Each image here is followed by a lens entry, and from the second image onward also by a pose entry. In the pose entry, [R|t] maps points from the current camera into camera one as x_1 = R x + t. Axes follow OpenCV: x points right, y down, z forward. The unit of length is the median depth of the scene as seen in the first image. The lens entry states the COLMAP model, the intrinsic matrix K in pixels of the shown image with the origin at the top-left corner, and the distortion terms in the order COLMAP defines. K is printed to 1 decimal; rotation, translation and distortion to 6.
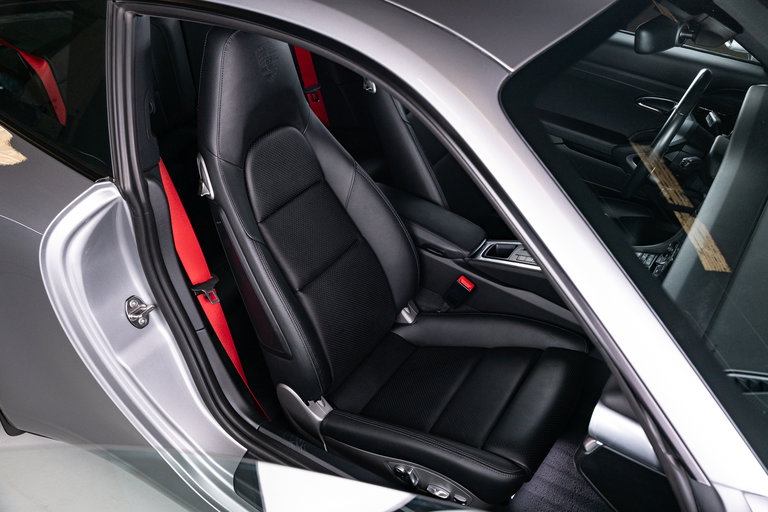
lens RADIAL K [[746.1, 0, 384.5], [0, 746.1, 256.8], [0, 0, 1]] dist [0.001720, 0.000000]
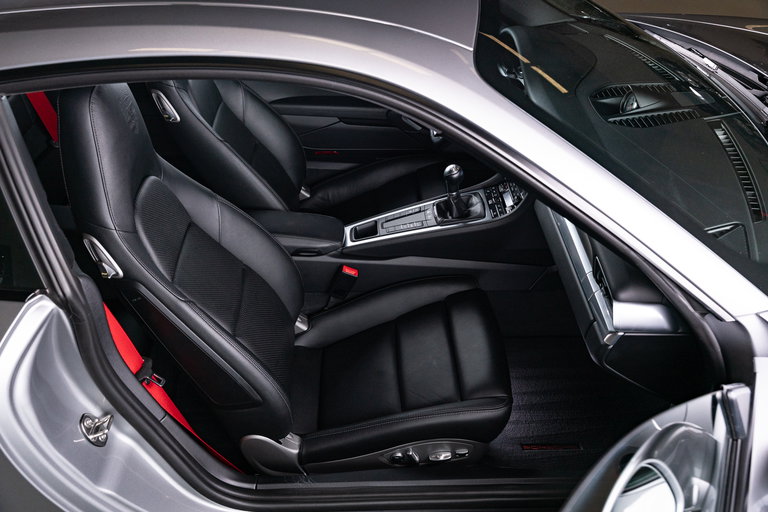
lens RADIAL K [[746.1, 0, 384.9], [0, 746.1, 255.2], [0, 0, 1]] dist [0.001720, 0.000000]
pose [[0.823802, -0.349396, 0.446399, -0.351028], [0.345220, 0.933821, 0.093818, -0.075445], [-0.449637, 0.076819, 0.889902, 0.066811]]
